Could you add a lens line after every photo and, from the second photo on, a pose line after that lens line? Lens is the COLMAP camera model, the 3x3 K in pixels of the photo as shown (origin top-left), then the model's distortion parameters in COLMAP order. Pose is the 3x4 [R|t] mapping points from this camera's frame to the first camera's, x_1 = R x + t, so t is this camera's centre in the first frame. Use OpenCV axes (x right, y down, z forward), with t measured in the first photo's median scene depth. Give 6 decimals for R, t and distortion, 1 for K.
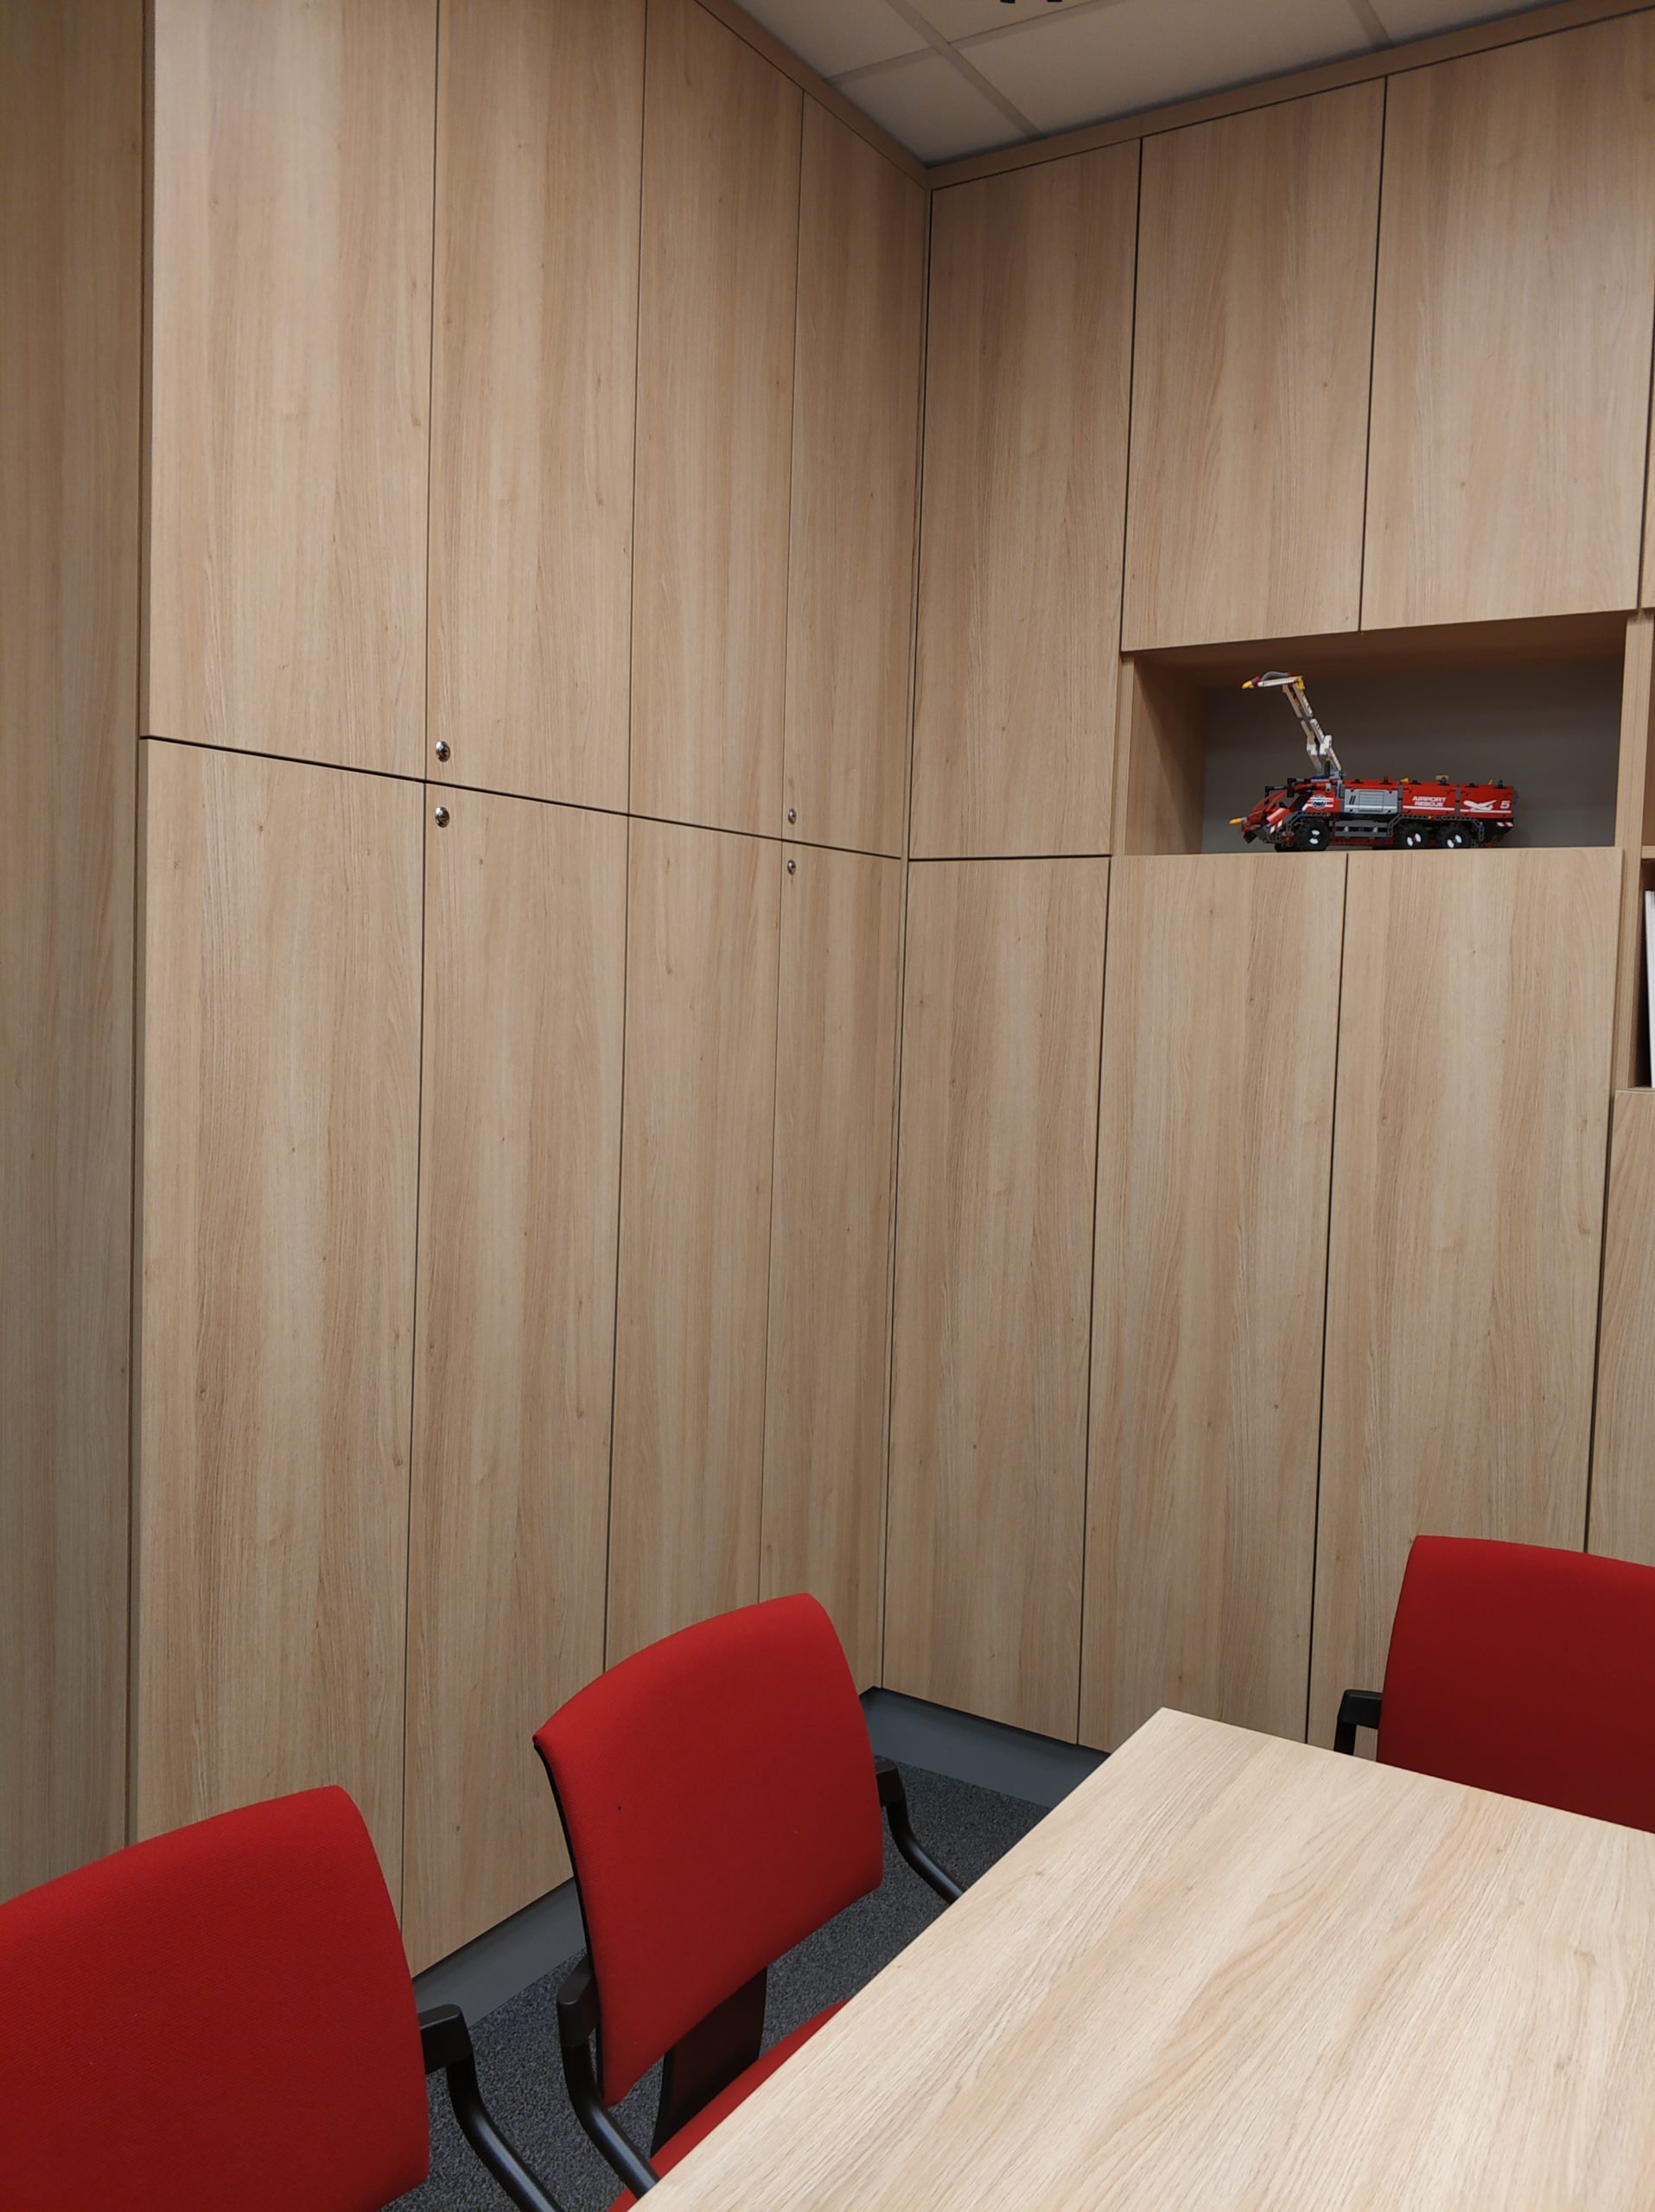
lens RADIAL K [[1723.3, 0, 840.8], [0, 1723.3, 1096.2], [0, 0, 1]] dist [0.110688, -0.219399]
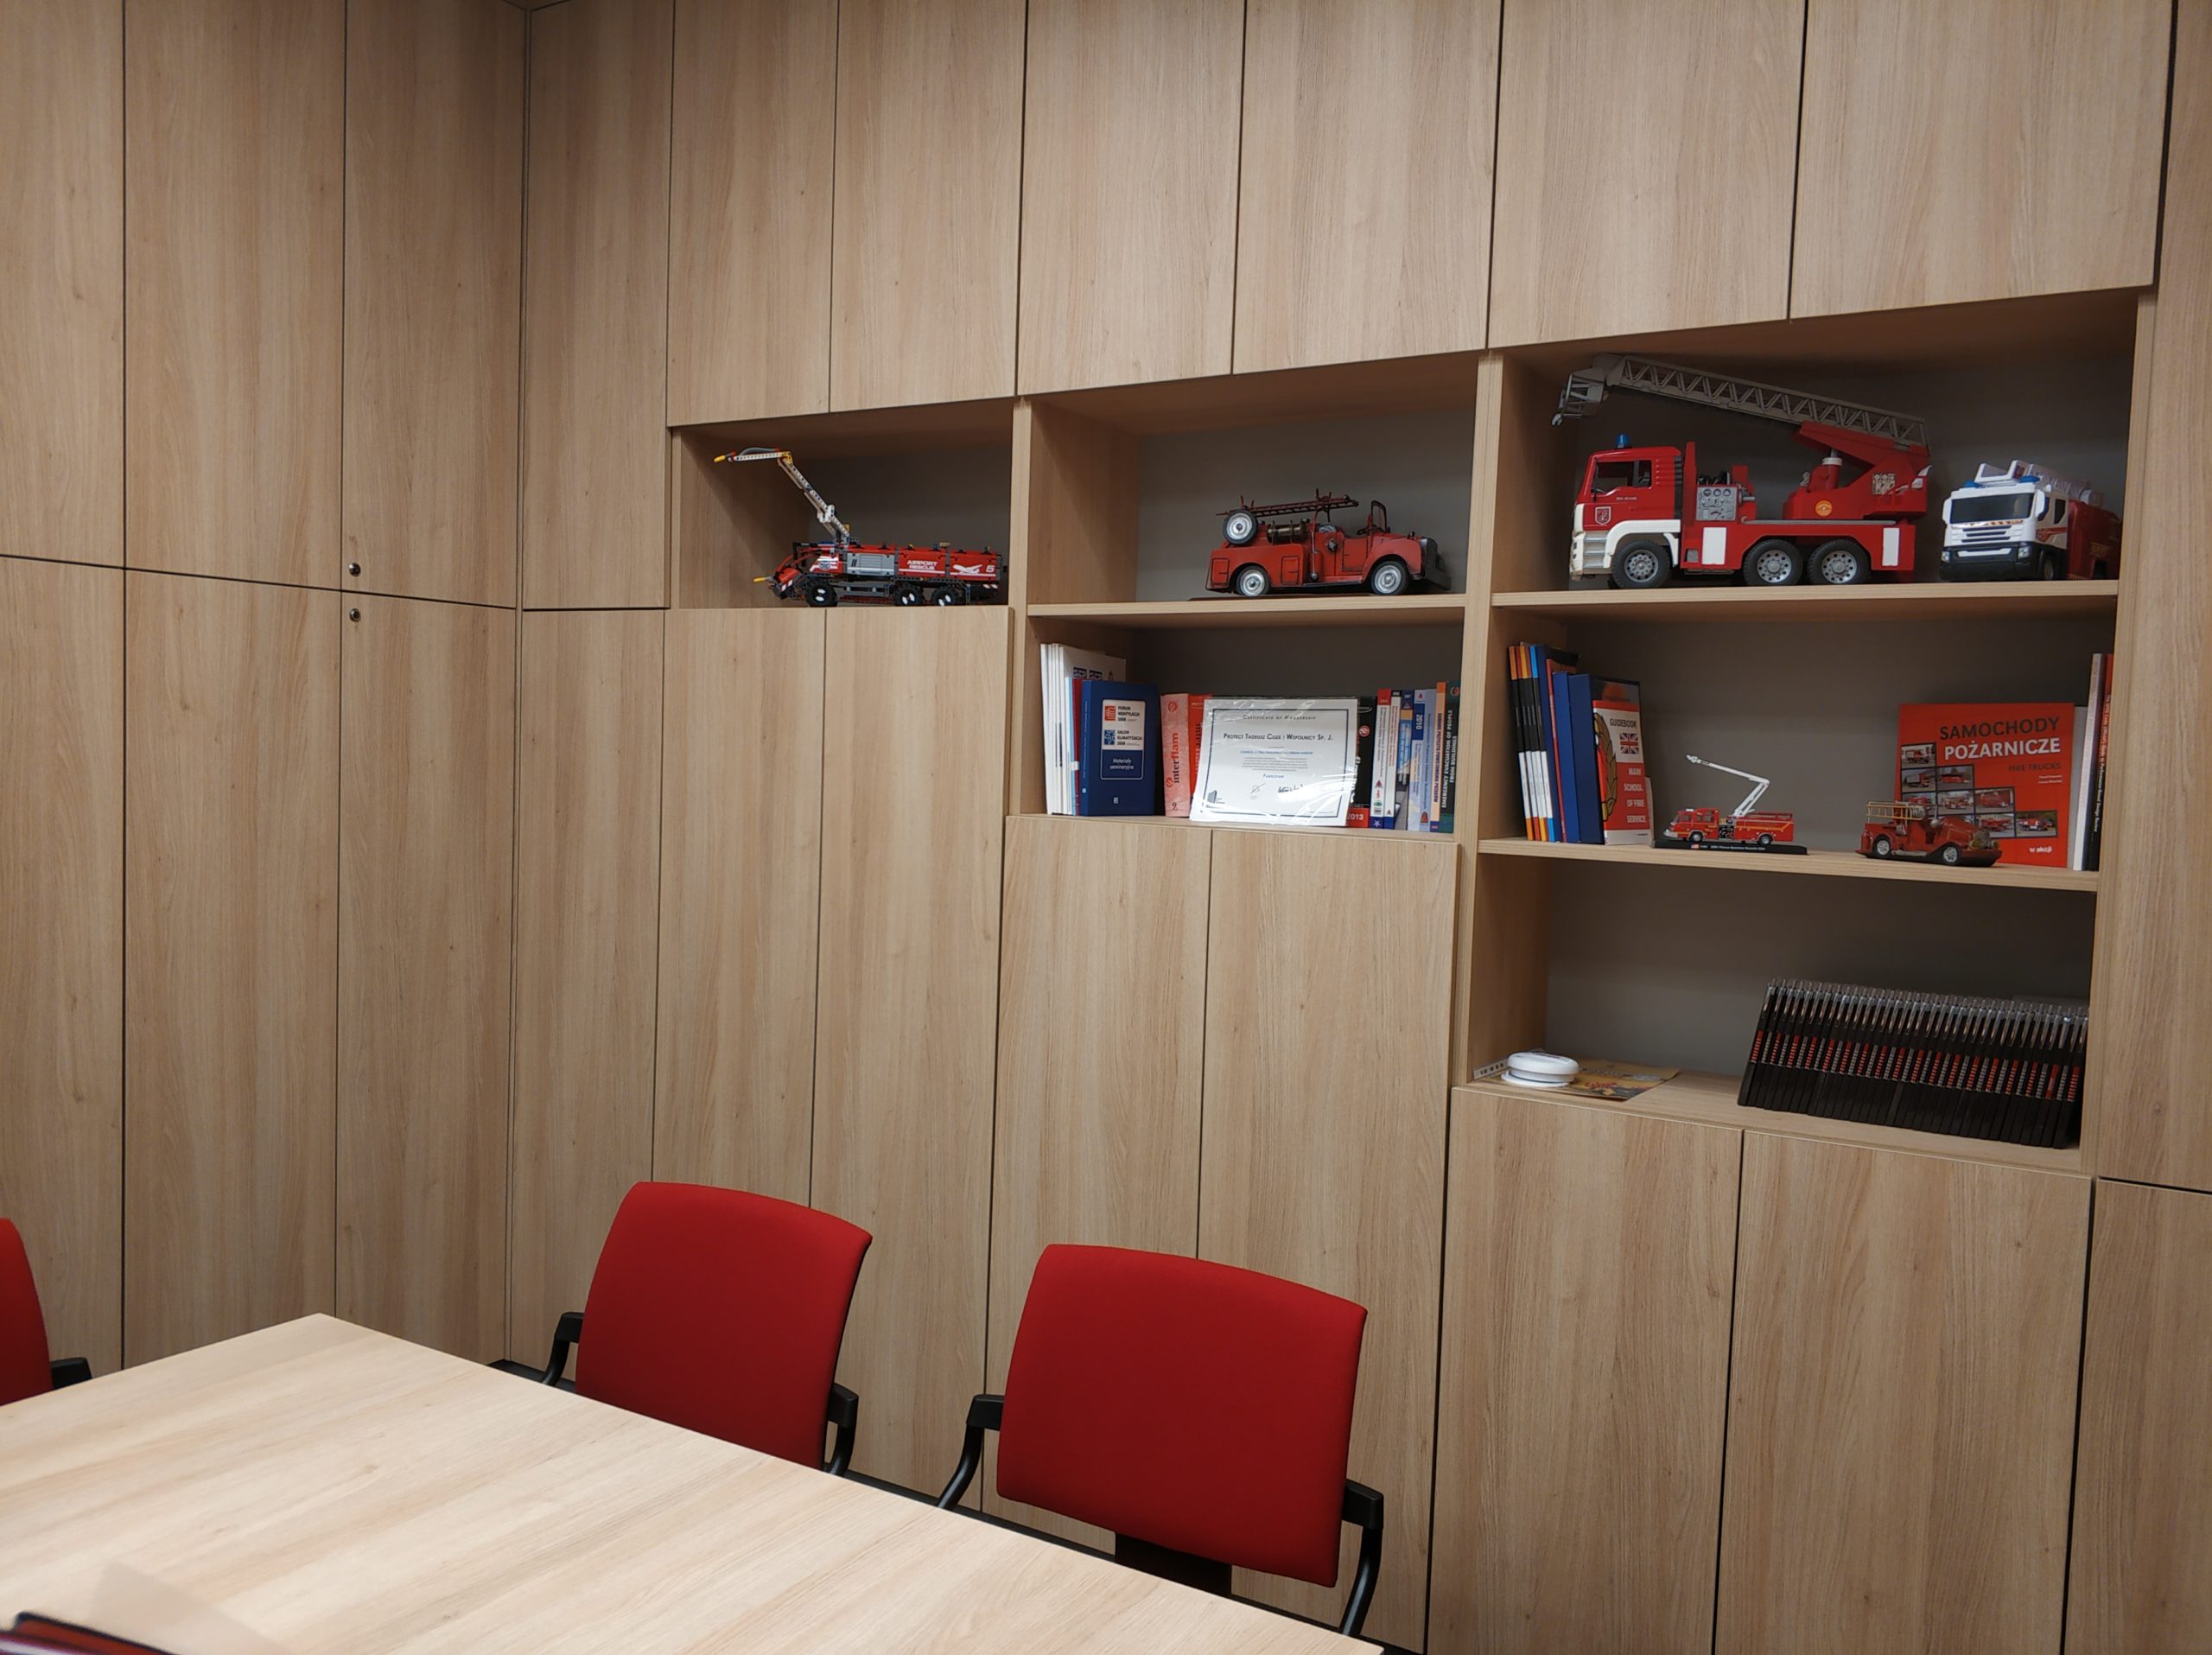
lens RADIAL K [[1723.3, 0, 1097.9], [0, 1723.3, 869.6], [0, 0, 1]] dist [0.110688, -0.219399]
pose [[0.999823, 0.002816, 0.018595, 0.431032], [-0.002918, 0.999981, 0.005473, 0.022963], [-0.018579, -0.005526, 0.999812, -0.131181]]
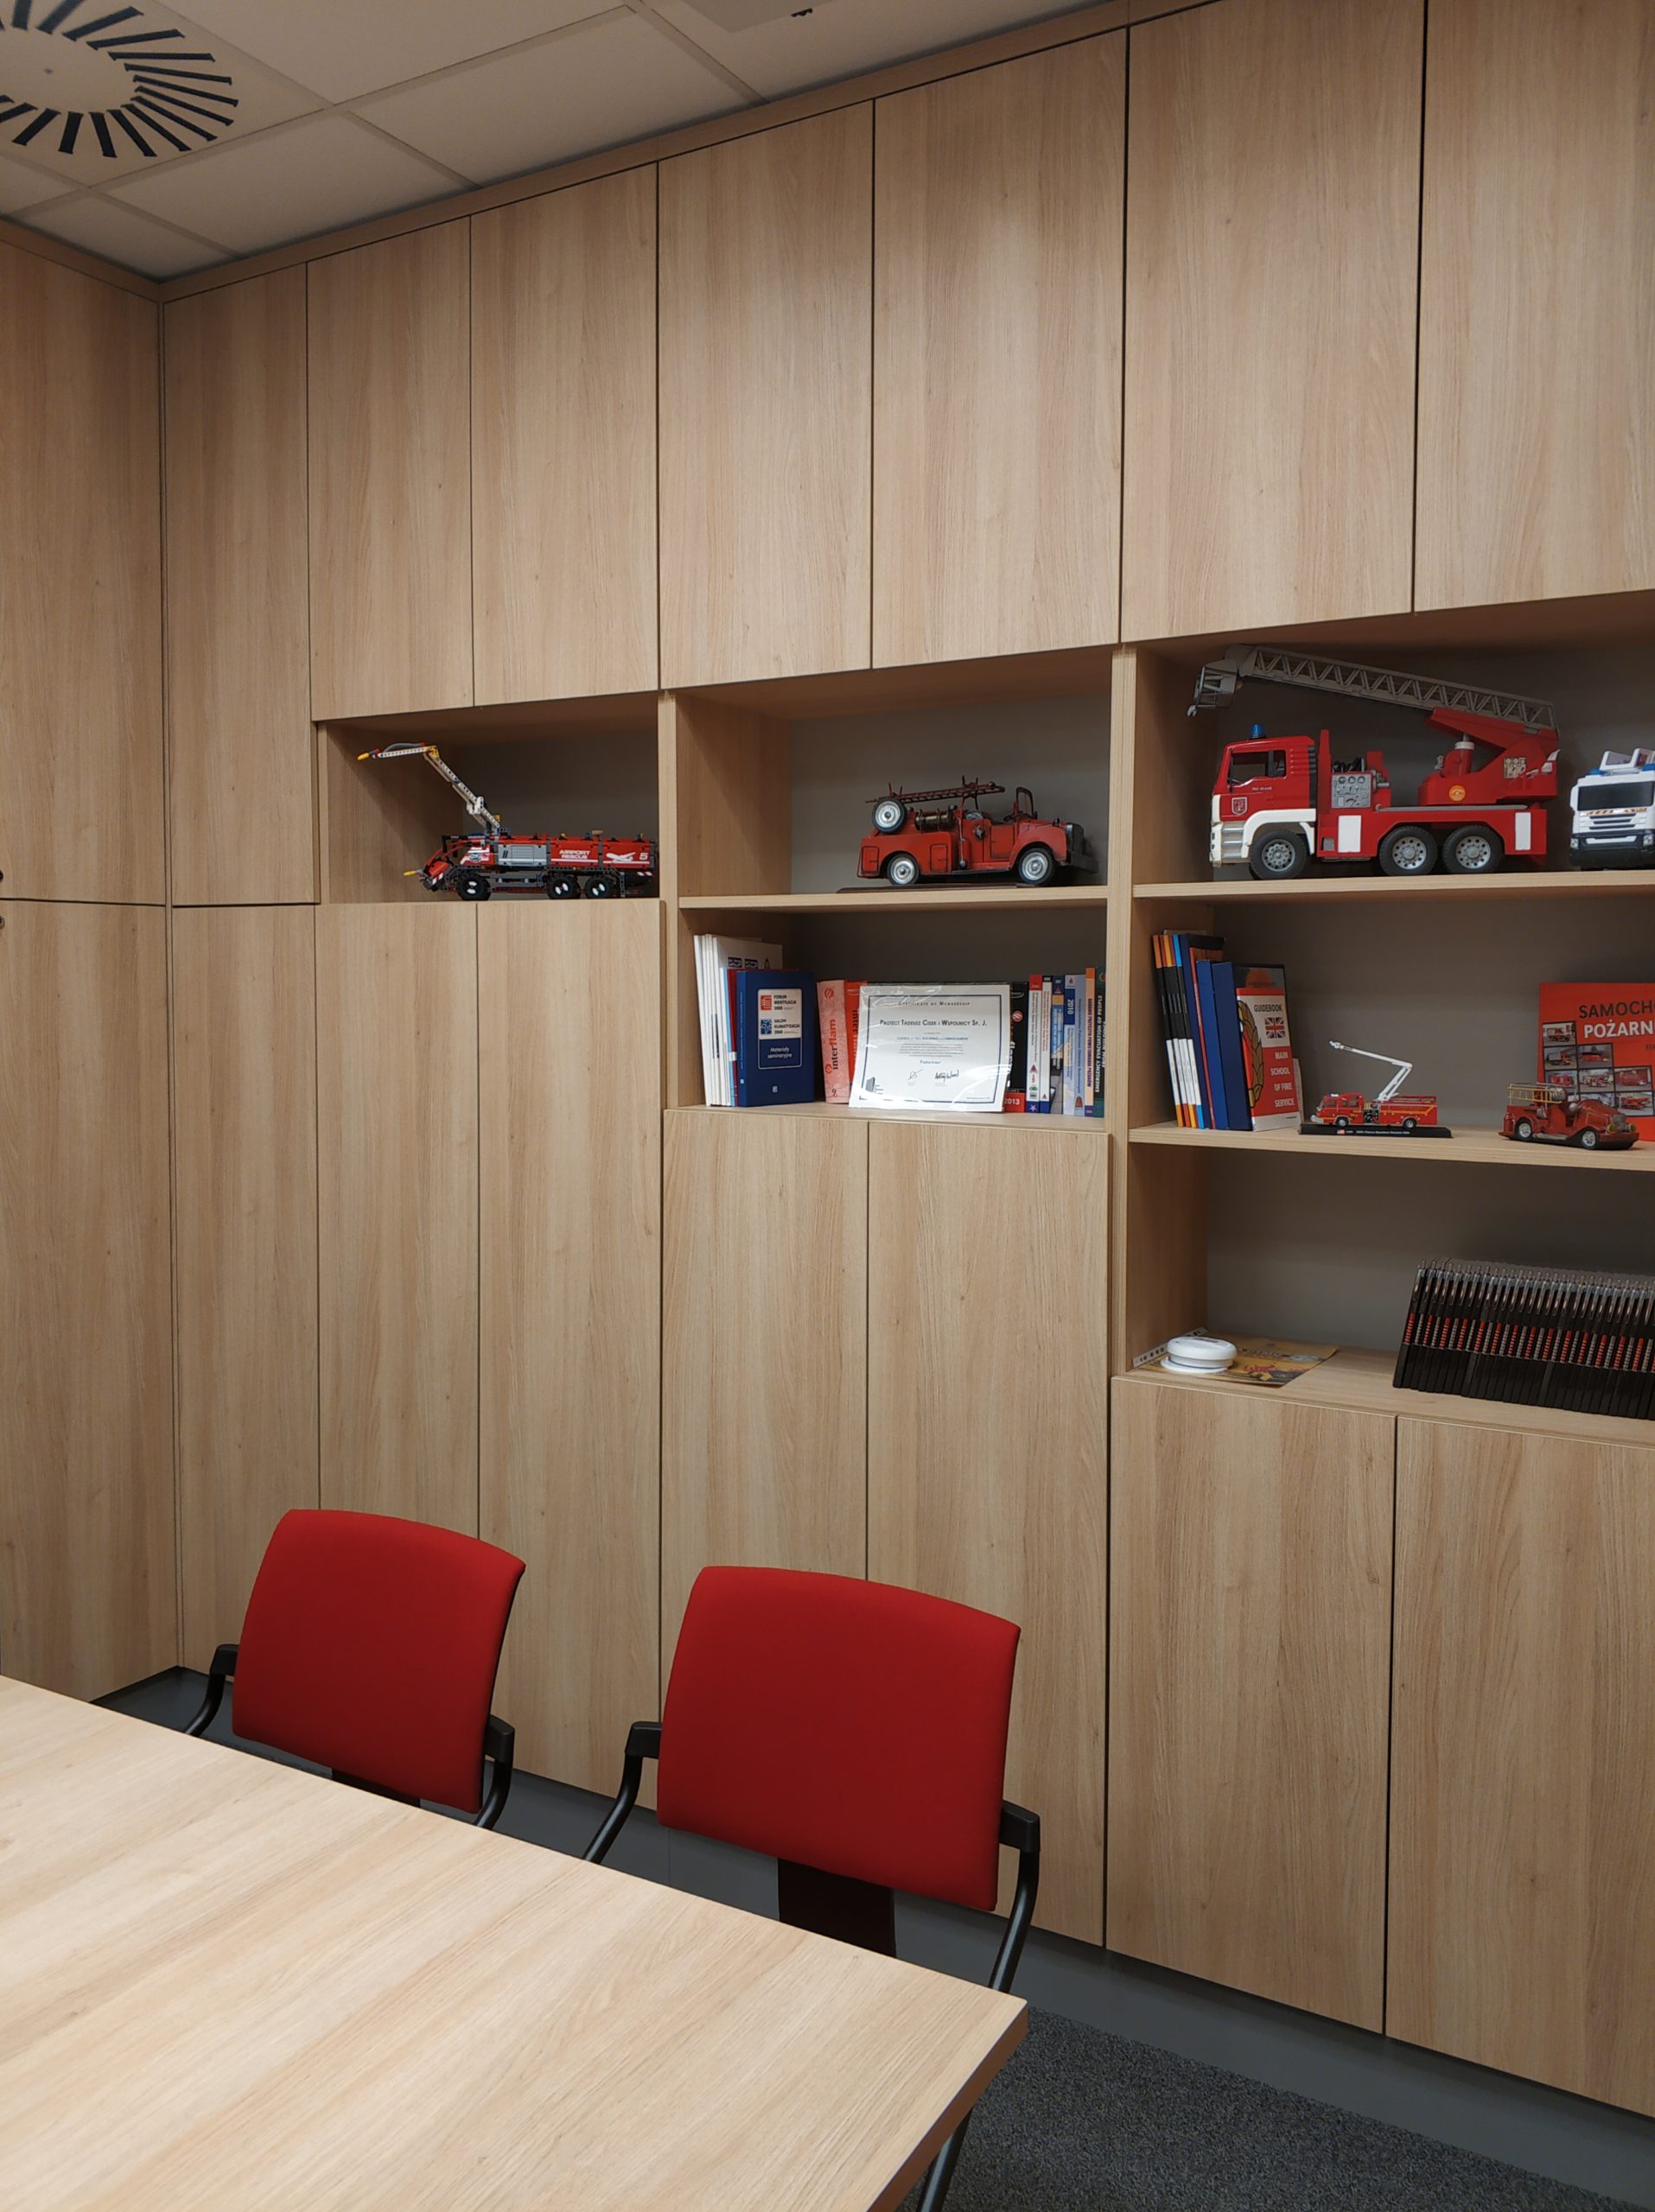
lens RADIAL K [[1723.3, 0, 840.8], [0, 1723.3, 1096.2], [0, 0, 1]] dist [0.110688, -0.219399]
pose [[0.998508, -0.029198, 0.046145, 0.452822], [0.029155, 0.999574, 0.001590, -0.009261], [-0.046172, -0.000243, 0.998933, -0.128452]]
